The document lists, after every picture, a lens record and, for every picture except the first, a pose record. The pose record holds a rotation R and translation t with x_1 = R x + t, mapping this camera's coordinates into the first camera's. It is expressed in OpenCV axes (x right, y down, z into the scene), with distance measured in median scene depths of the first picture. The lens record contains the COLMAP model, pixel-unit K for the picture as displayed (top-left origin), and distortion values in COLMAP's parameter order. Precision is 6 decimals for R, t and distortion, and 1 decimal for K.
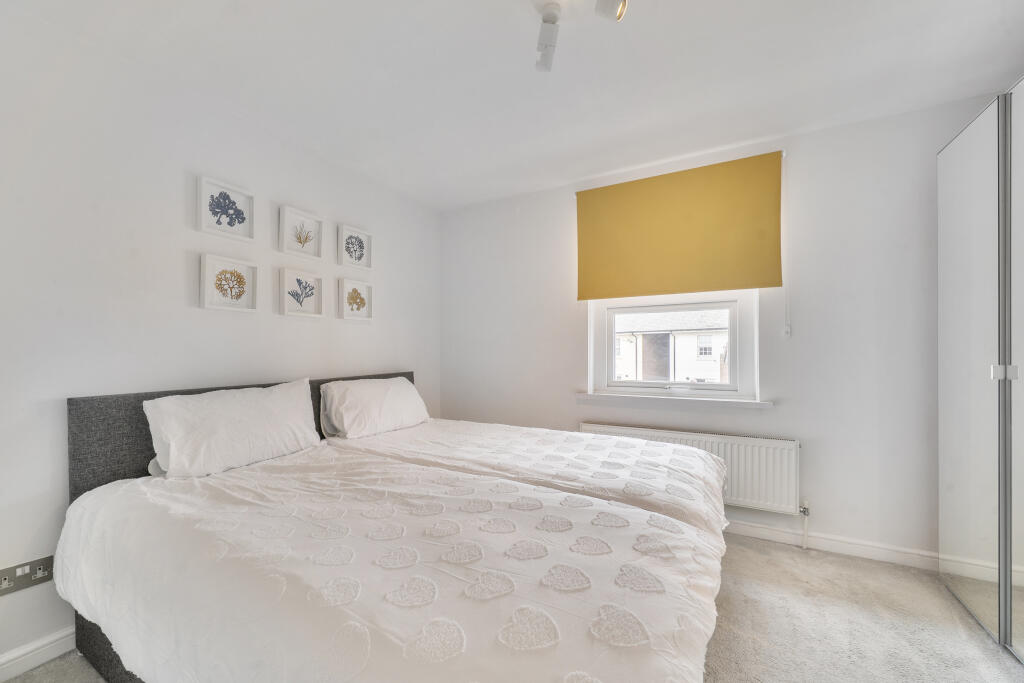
lens RADIAL K [[394.0, 0, 506.7], [0, 394.0, 346.0], [0, 0, 1]] dist [0.000072, -0.000015]
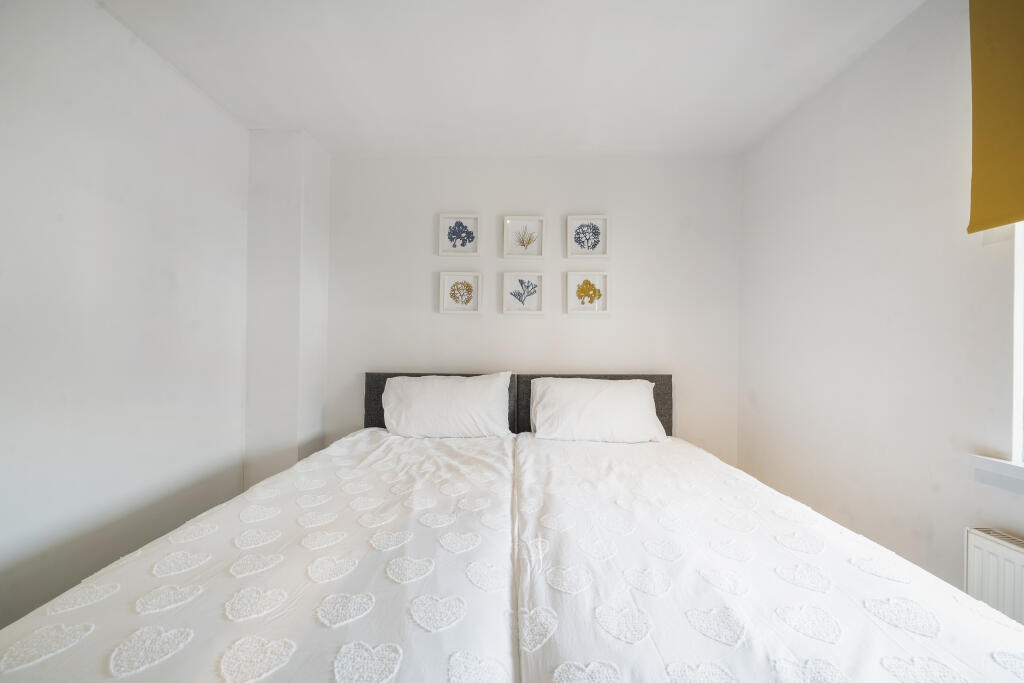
lens RADIAL K [[394.0, 0, 505.2], [0, 394.0, 340.0], [0, 0, 1]] dist [0.000072, -0.000015]
pose [[0.459402, -0.007200, -0.888199, 0.411730], [-0.001166, 0.999961, -0.008709, 0.004607], [0.888228, 0.005036, 0.459376, 0.469894]]
